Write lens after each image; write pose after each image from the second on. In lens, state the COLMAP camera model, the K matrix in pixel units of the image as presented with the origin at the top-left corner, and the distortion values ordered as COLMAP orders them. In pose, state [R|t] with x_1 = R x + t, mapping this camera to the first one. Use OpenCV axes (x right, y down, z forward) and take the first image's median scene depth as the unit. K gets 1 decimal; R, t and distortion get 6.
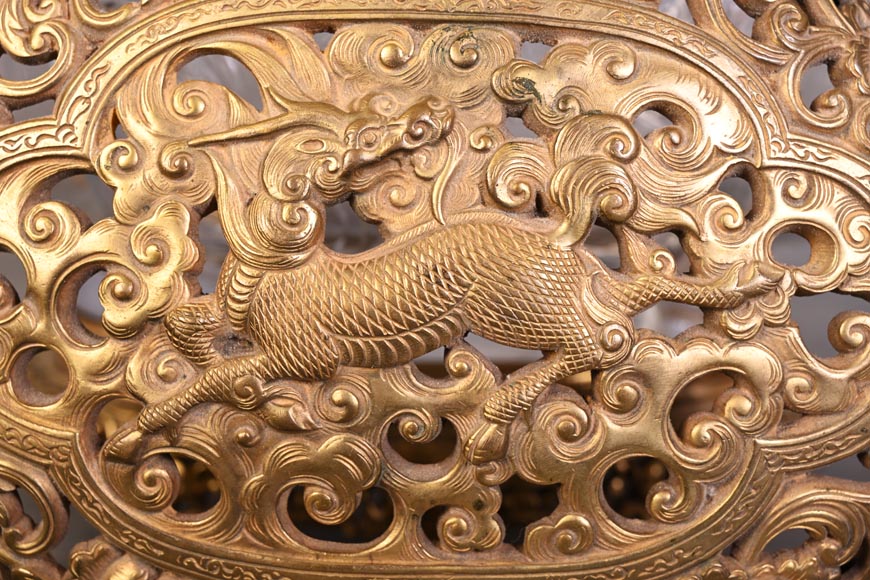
lens RADIAL K [[1772.6, 0, 433.9], [0, 1772.6, 289.5], [0, 0, 1]] dist [-0.073235, 0.000000]
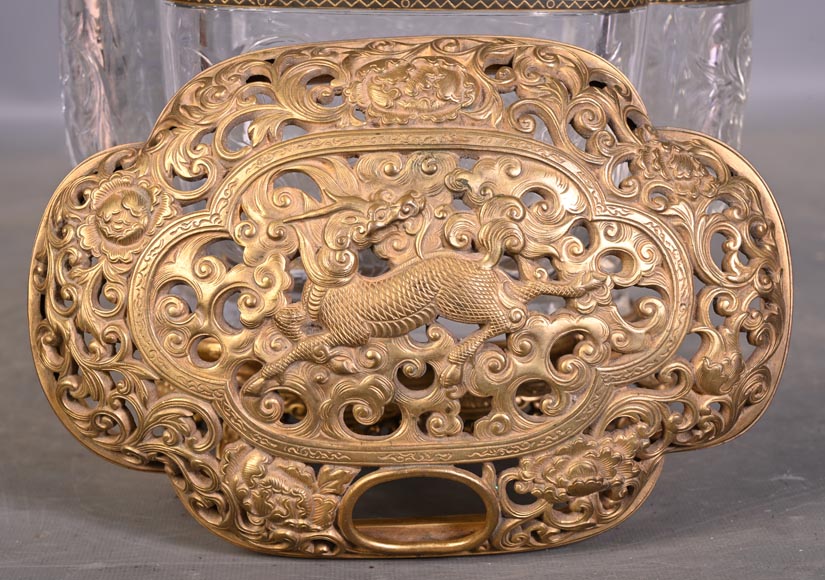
lens RADIAL K [[1744.3, 0, 412.9], [0, 1744.3, 289.8], [0, 0, 1]] dist [-0.102246, 0.000000]
pose [[0.998982, -0.044331, 0.008310, -0.020999], [0.044516, 0.998733, -0.023463, 0.037805], [-0.007259, 0.023809, 0.999690, -0.820835]]
